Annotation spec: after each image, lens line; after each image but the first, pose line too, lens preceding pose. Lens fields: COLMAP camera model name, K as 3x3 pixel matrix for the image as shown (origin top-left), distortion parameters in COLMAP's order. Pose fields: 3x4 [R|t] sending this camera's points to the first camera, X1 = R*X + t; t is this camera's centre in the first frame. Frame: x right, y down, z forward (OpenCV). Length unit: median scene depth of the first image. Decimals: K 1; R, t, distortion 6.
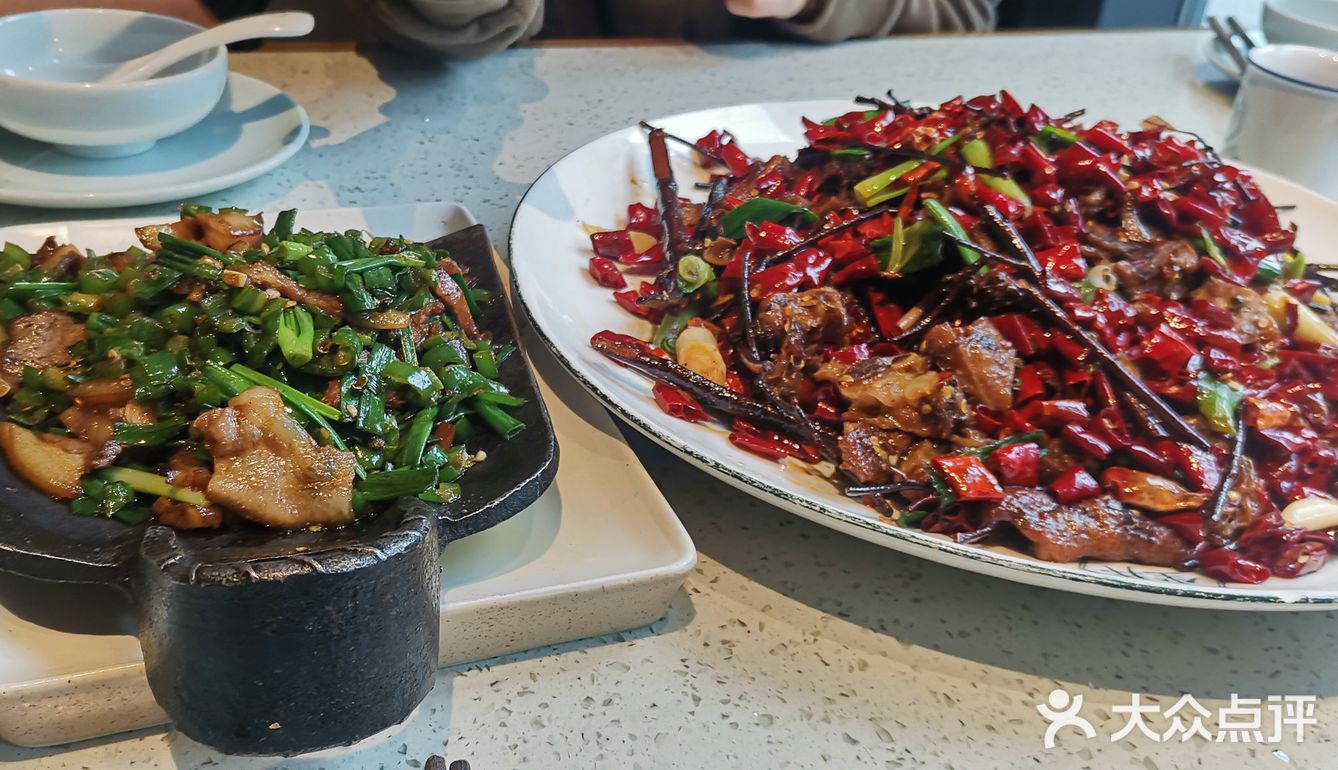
lens RADIAL K [[1315.6, 0, 671.9], [0, 1315.6, 374.3], [0, 0, 1]] dist [0.072471, -0.005786]
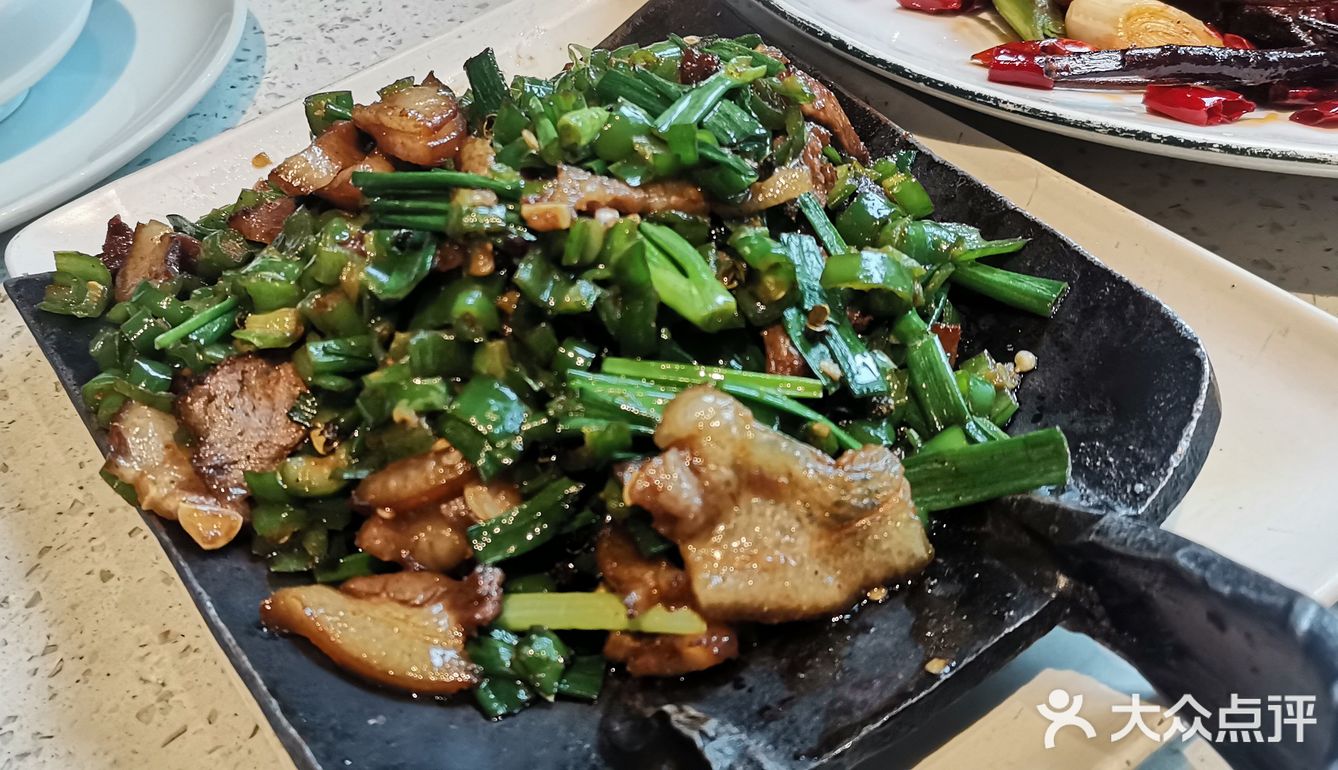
lens RADIAL K [[1315.6, 0, 669.6], [0, 1315.6, 384.6], [0, 0, 1]] dist [0.072471, -0.005786]
pose [[0.943926, -0.330116, 0.005226, -0.333231], [0.318356, 0.914266, 0.250534, -0.140138], [-0.087483, -0.234822, 0.968094, 0.483892]]
